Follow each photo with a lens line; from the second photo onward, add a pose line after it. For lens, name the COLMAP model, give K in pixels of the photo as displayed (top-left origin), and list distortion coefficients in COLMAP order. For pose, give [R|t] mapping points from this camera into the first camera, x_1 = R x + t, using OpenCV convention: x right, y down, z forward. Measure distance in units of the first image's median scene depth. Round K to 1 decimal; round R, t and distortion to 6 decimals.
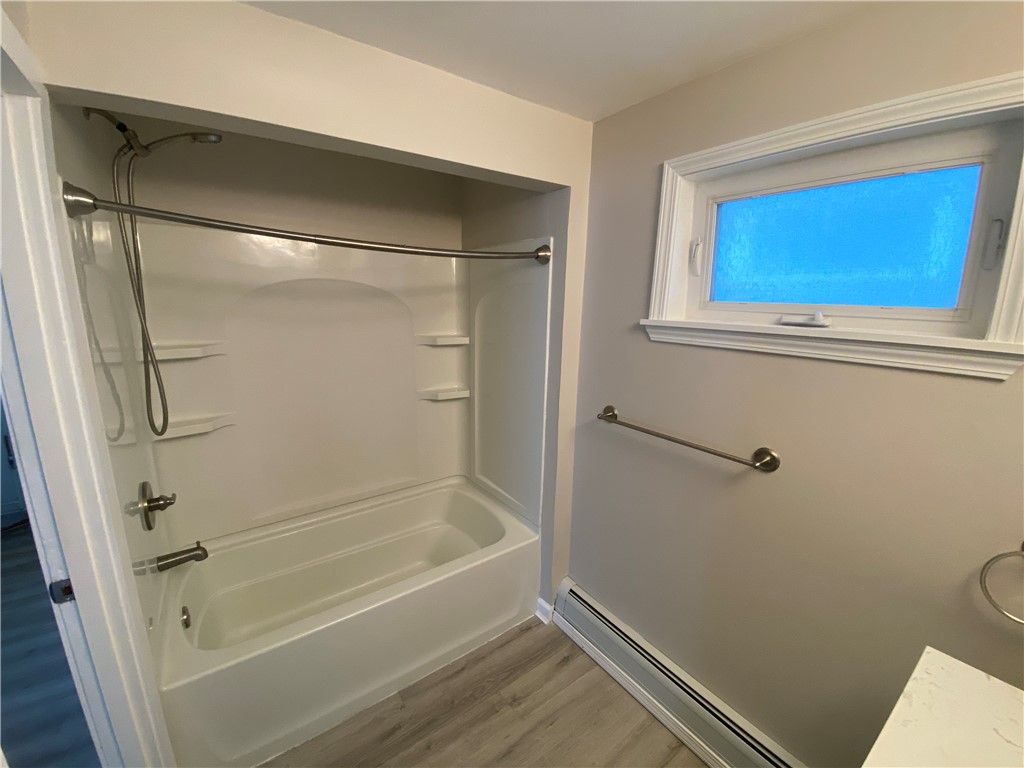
lens RADIAL K [[414.8, 0, 509.5], [0, 414.8, 387.4], [0, 0, 1]] dist [0.025557, -0.021555]
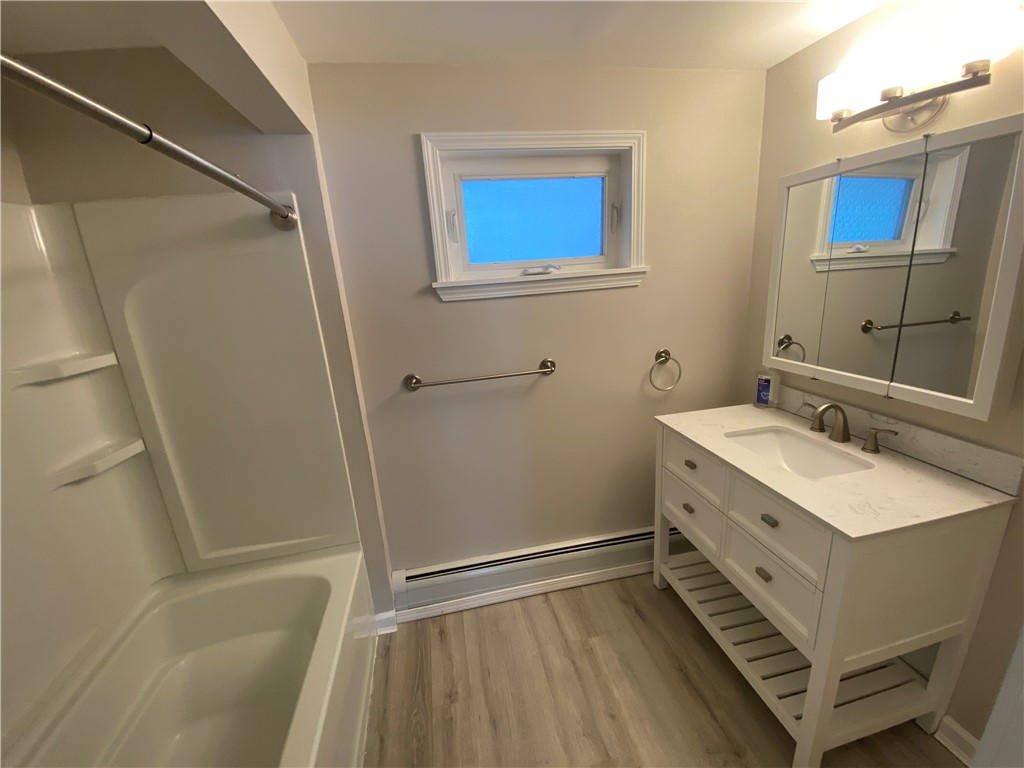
lens RADIAL K [[414.8, 0, 509.5], [0, 414.8, 387.4], [0, 0, 1]] dist [0.025557, -0.021555]
pose [[0.413069, -0.285797, 0.864693, -0.572026], [0.268414, 0.945512, 0.184286, -0.050121], [-0.870246, 0.155973, 0.467273, 0.349456]]
